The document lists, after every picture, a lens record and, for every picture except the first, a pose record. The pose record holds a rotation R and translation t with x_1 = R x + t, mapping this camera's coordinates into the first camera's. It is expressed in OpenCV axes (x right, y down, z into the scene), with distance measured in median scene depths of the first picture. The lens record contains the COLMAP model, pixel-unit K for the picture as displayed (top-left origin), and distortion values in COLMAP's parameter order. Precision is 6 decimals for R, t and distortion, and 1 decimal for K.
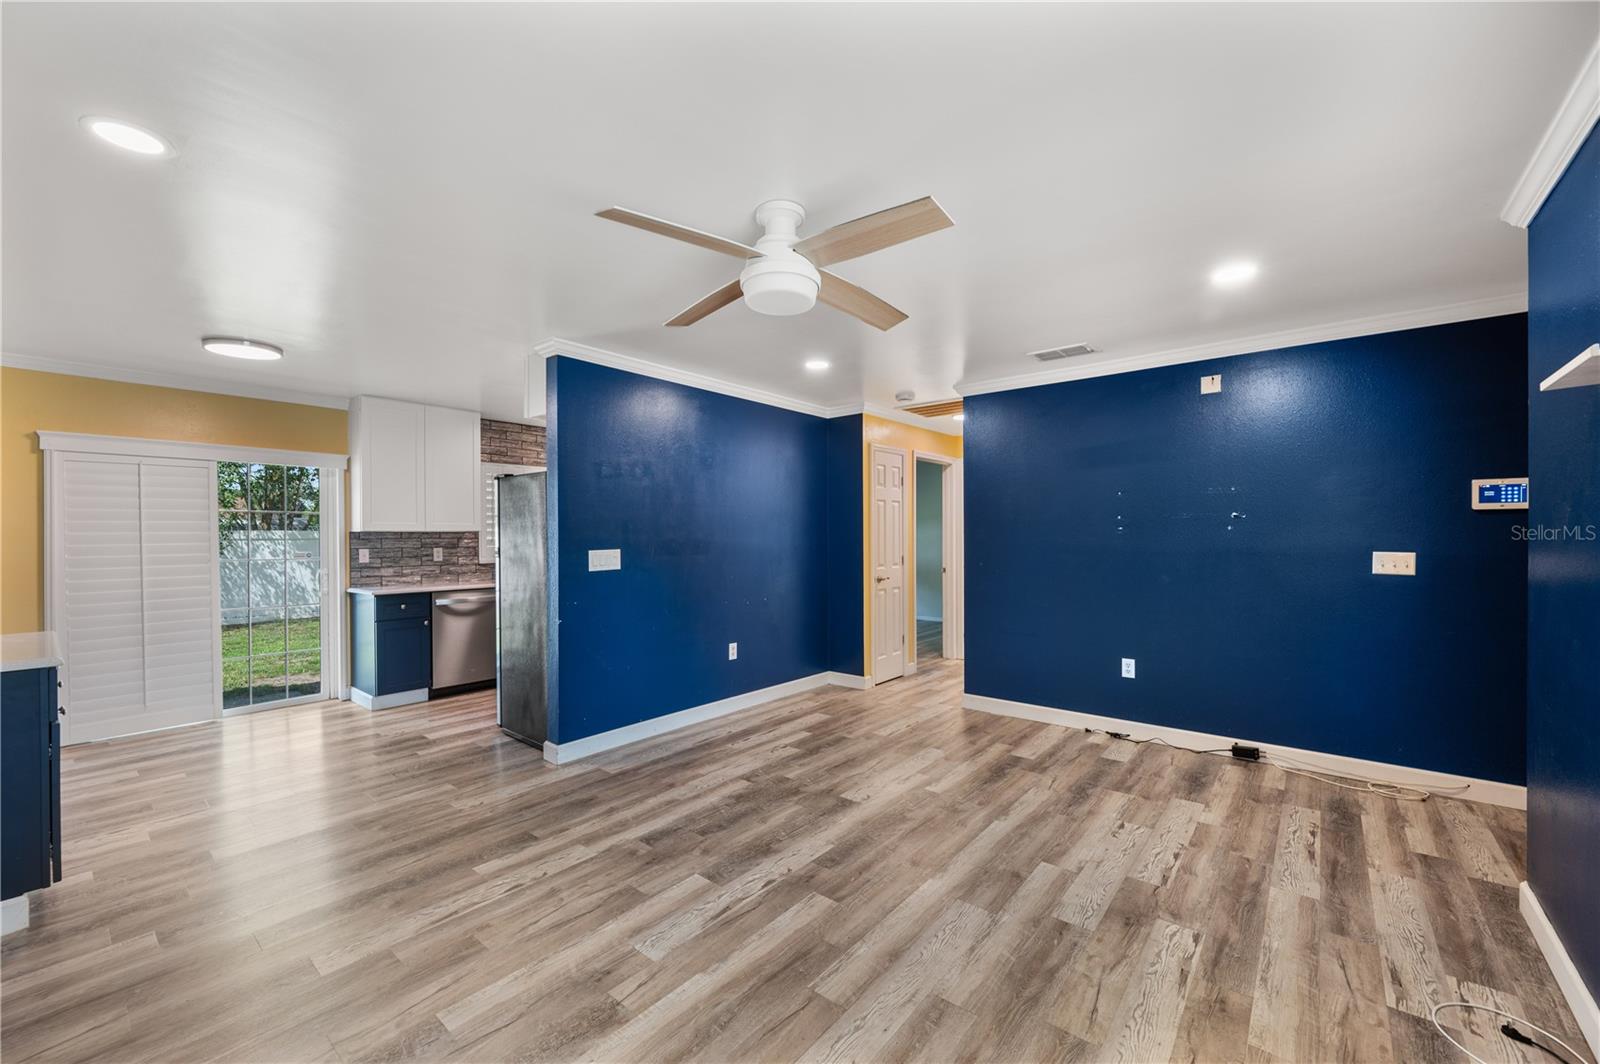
lens RADIAL K [[635.6, 0, 806.0], [0, 635.6, 541.8], [0, 0, 1]] dist [0.000091, -0.000719]
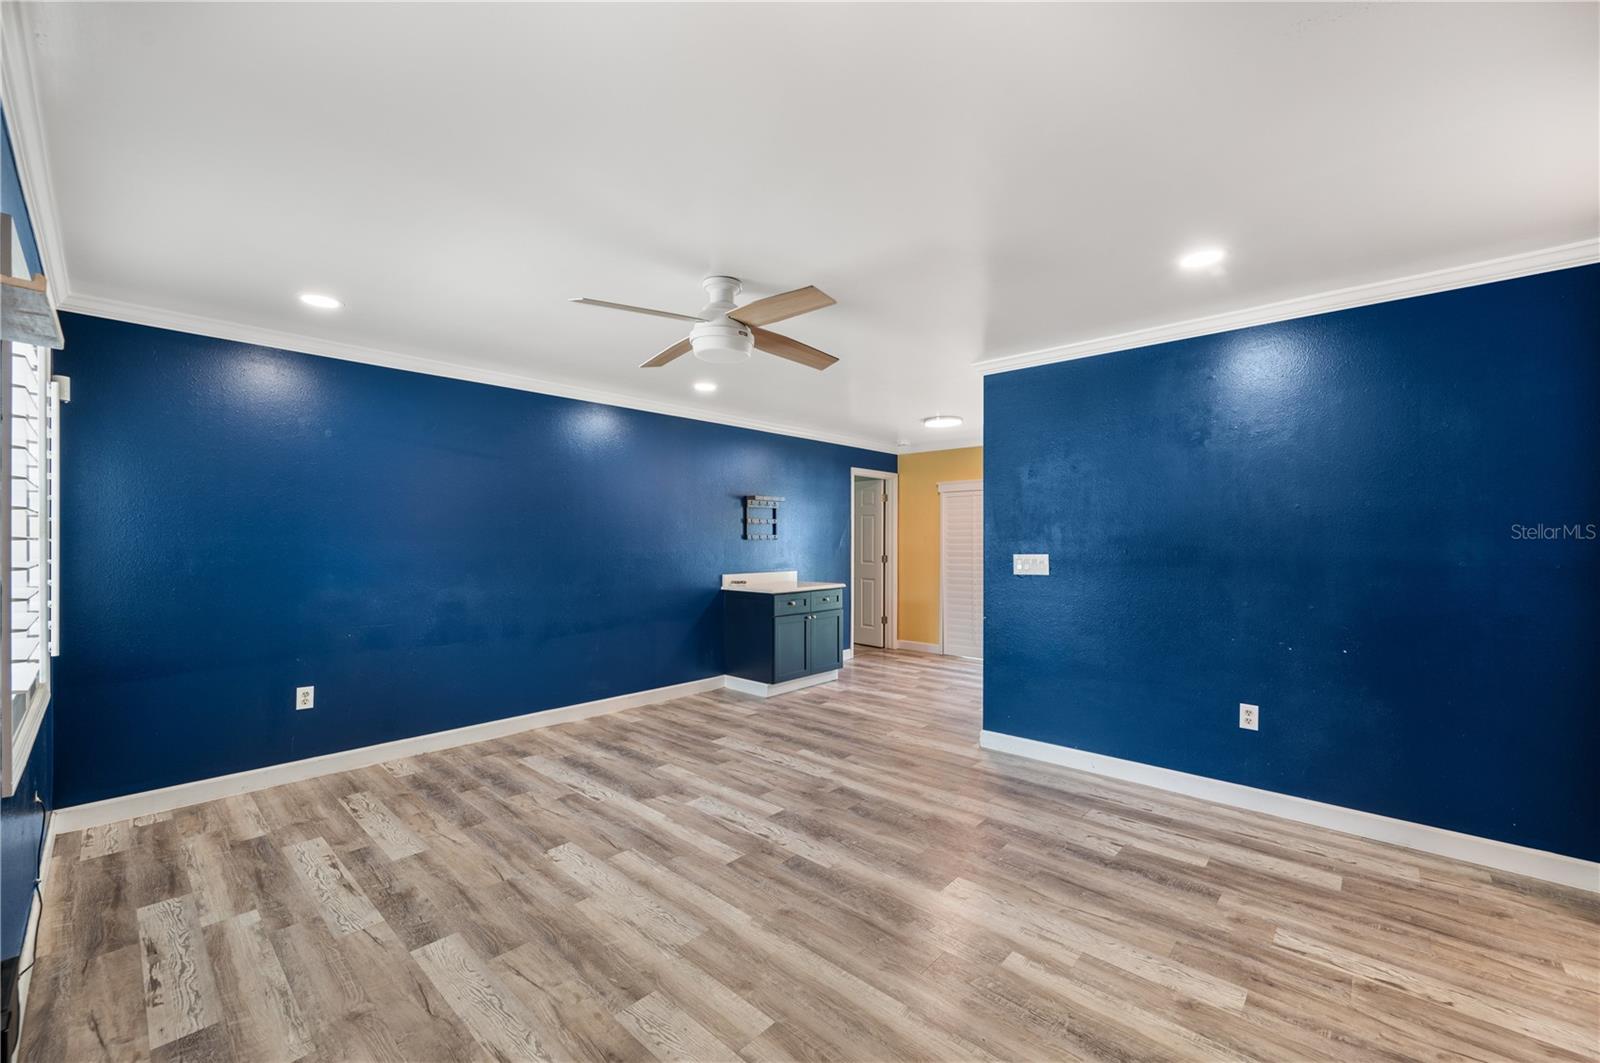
lens RADIAL K [[635.6, 0, 794.4], [0, 635.6, 559.5], [0, 0, 1]] dist [0.000091, -0.000719]
pose [[-0.061320, 0.034432, -0.997524, 0.809856], [-0.008207, 0.999354, 0.035000, -0.012005], [0.998084, 0.010333, -0.060997, 0.830347]]
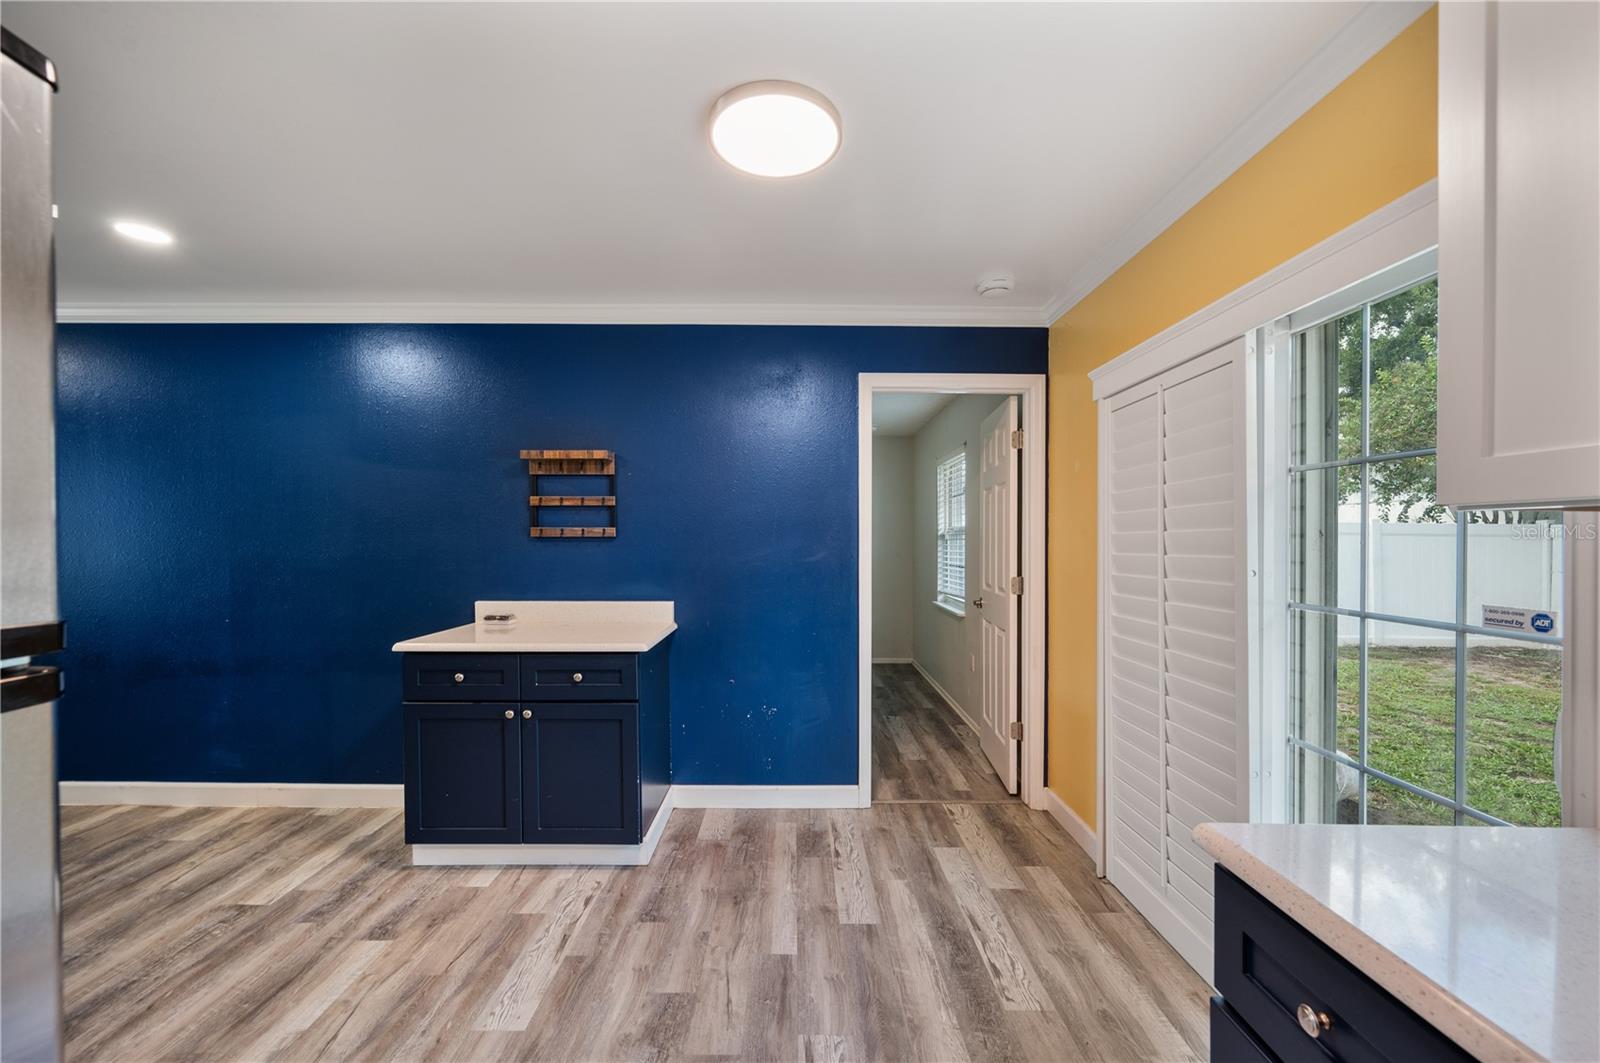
lens RADIAL K [[635.6, 0, 798.2], [0, 635.6, 543.5], [0, 0, 1]] dist [0.000091, -0.000719]
pose [[-0.770637, 0.002232, -0.637271, -0.677738], [-0.009641, 0.999839, 0.015161, -0.010023], [0.637202, 0.017828, -0.770491, 1.560233]]
